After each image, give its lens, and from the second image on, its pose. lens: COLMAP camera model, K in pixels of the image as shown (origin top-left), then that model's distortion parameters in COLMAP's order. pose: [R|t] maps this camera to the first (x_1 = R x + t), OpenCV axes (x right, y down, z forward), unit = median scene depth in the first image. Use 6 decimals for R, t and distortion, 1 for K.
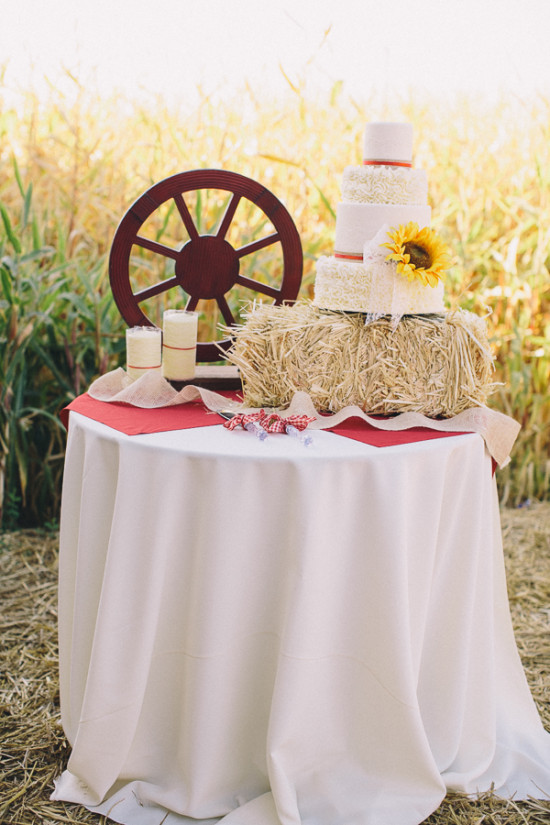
lens RADIAL K [[1261.2, 0, 275.0], [0, 1261.2, 412.5], [0, 0, 1]] dist [-0.148747, 0.024833]
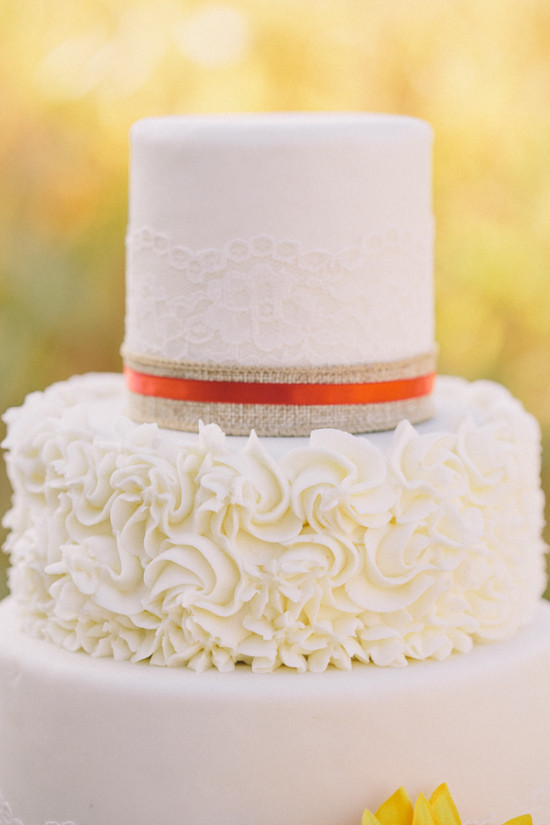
lens RADIAL K [[2461.9, 0, 275.0], [0, 2461.9, 412.5], [0, 0, 1]] dist [-0.196306, 0.978405]
pose [[0.994262, -0.025969, -0.103772, 0.124453], [0.022695, 0.999211, -0.032606, -0.187262], [0.104537, 0.030064, 0.994067, 0.700123]]
